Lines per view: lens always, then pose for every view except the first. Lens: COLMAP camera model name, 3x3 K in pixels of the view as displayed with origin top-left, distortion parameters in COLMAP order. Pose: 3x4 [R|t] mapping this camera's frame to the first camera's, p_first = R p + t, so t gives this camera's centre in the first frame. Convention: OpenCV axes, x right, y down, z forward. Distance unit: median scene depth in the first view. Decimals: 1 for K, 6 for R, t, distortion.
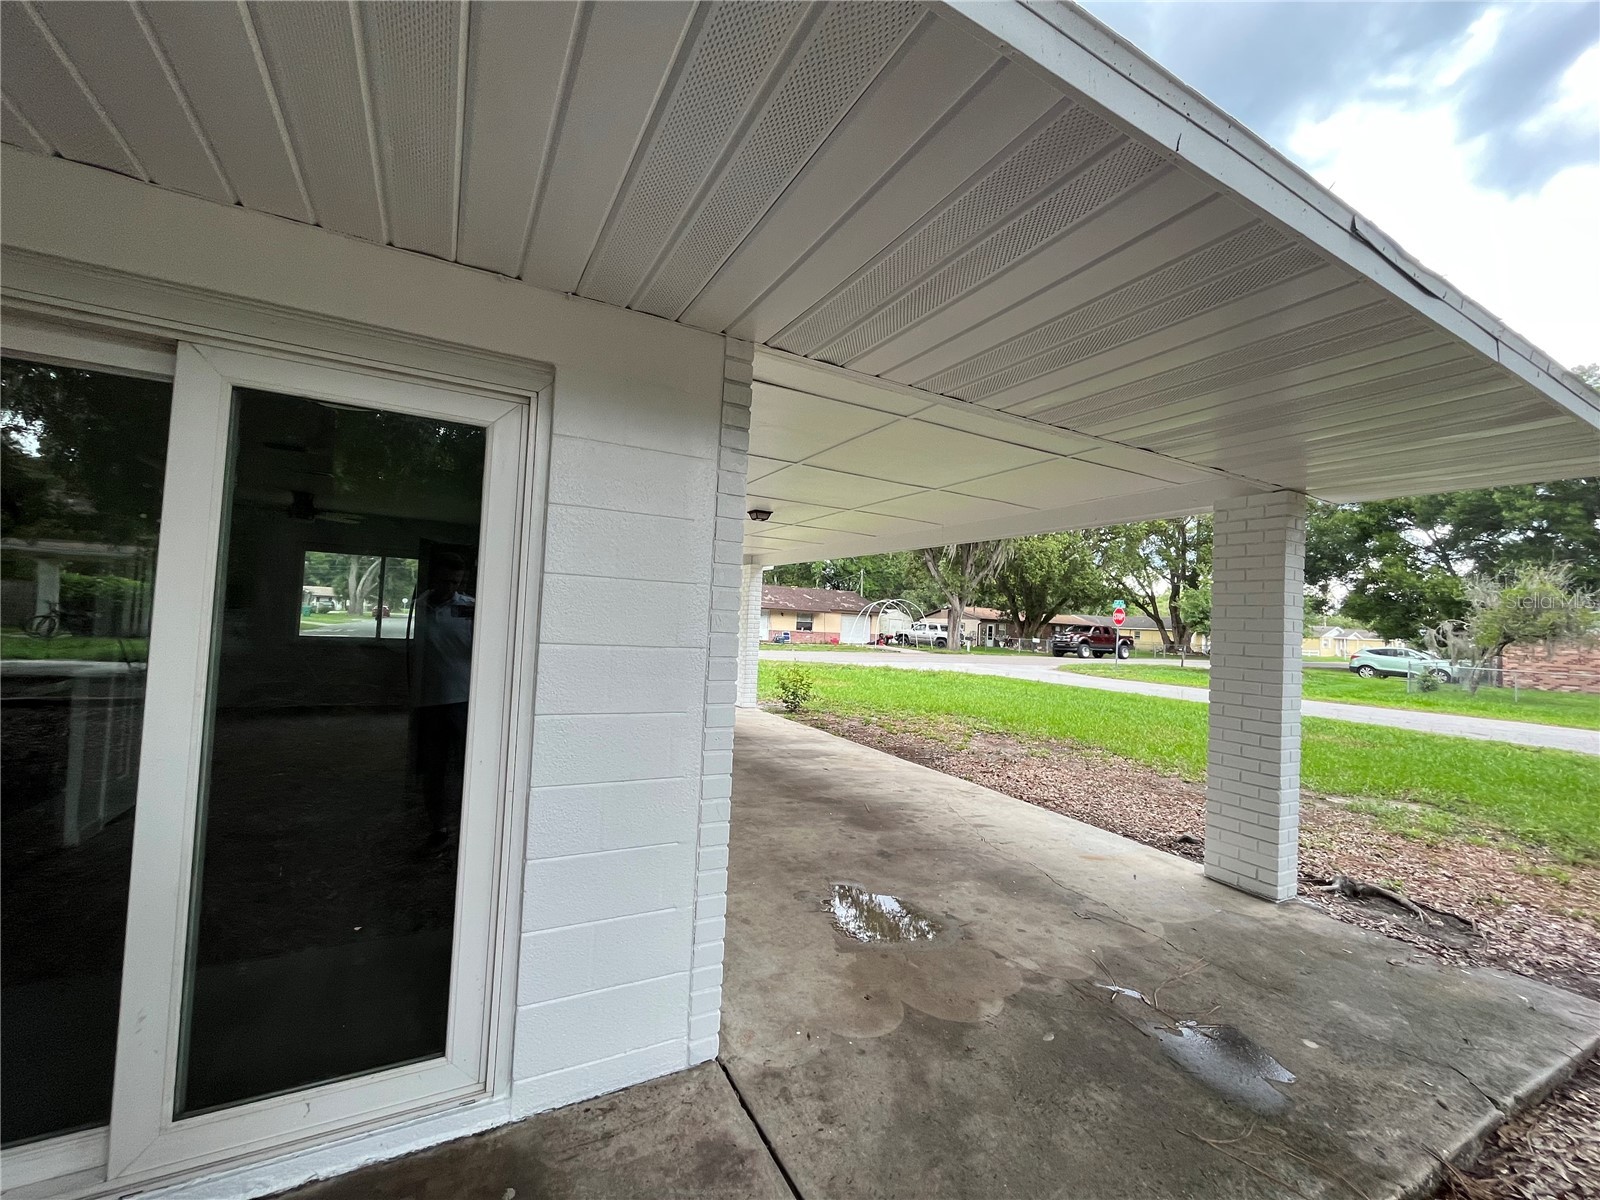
lens RADIAL K [[643.0, 0, 795.1], [0, 643.0, 604.5], [0, 0, 1]] dist [-0.005896, -0.000127]
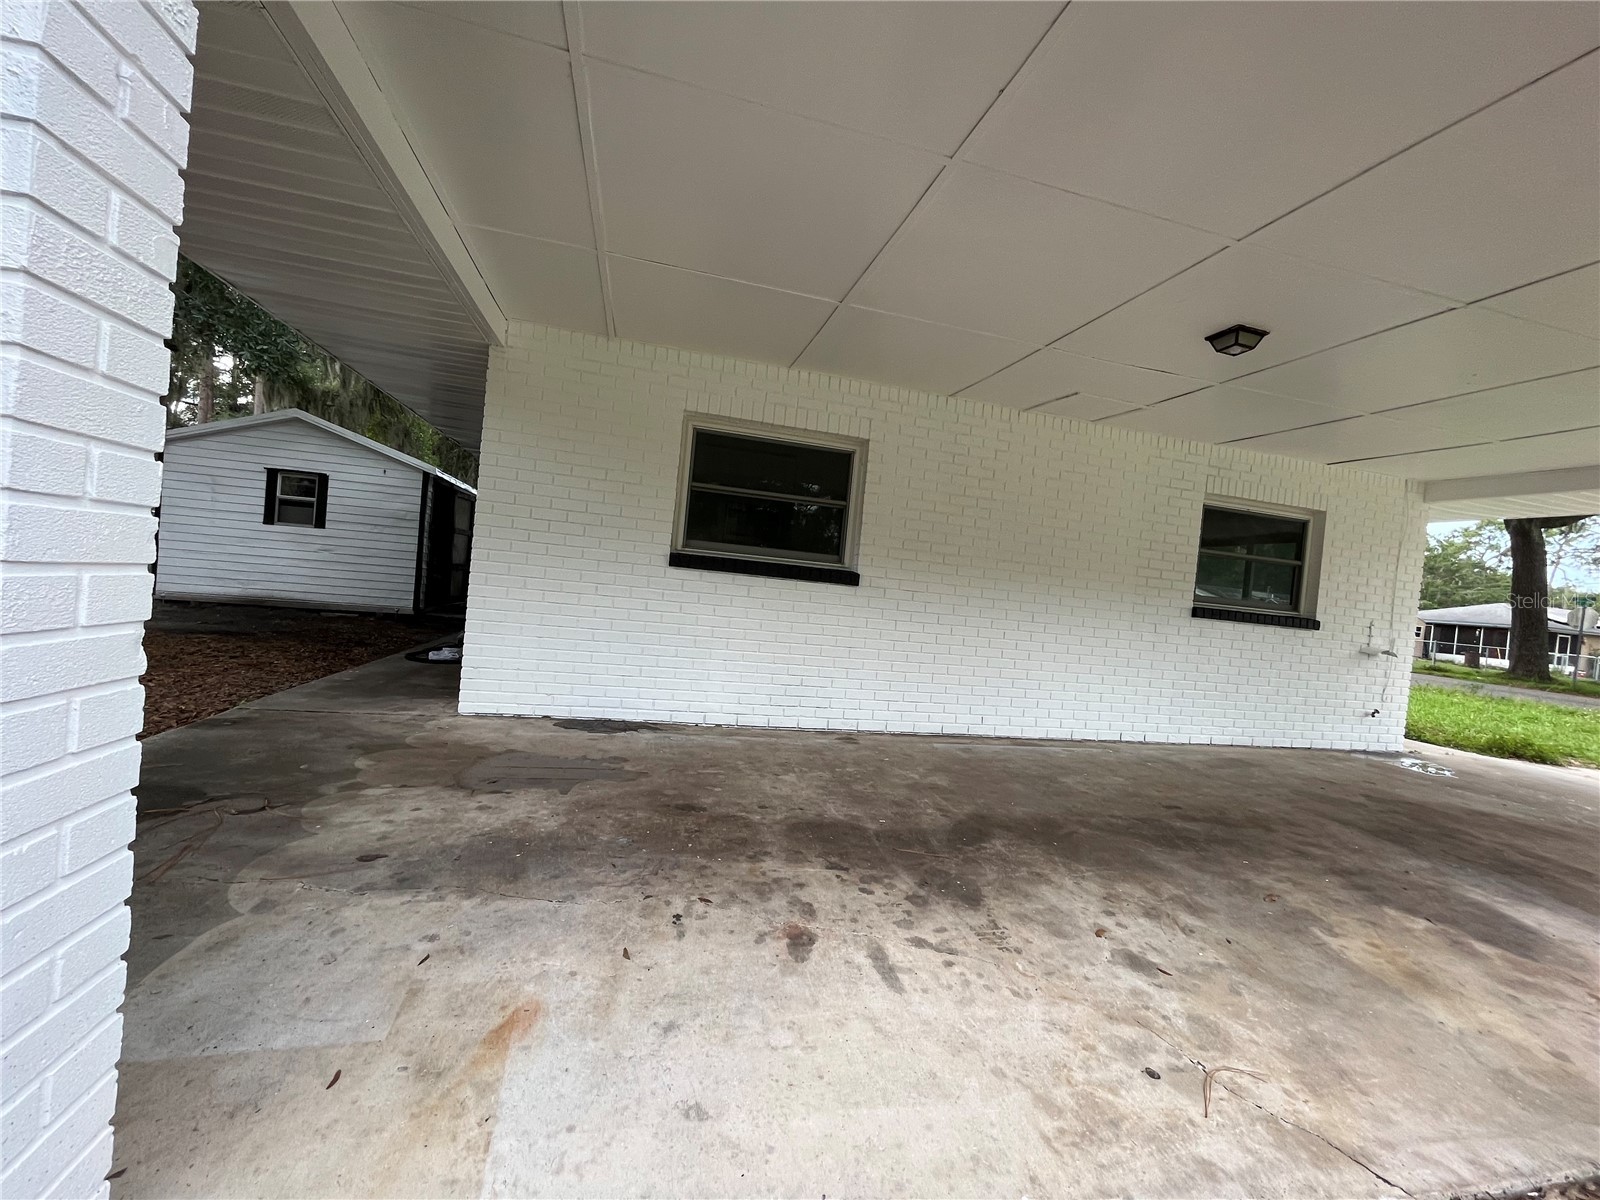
lens RADIAL K [[643.0, 0, 792.3], [0, 643.0, 601.0], [0, 0, 1]] dist [-0.005896, -0.000127]
pose [[-0.240679, -0.046193, -0.969505, 0.727277], [-0.080843, 0.996350, -0.027403, 0.157550], [0.967232, 0.071783, -0.243535, 1.145772]]
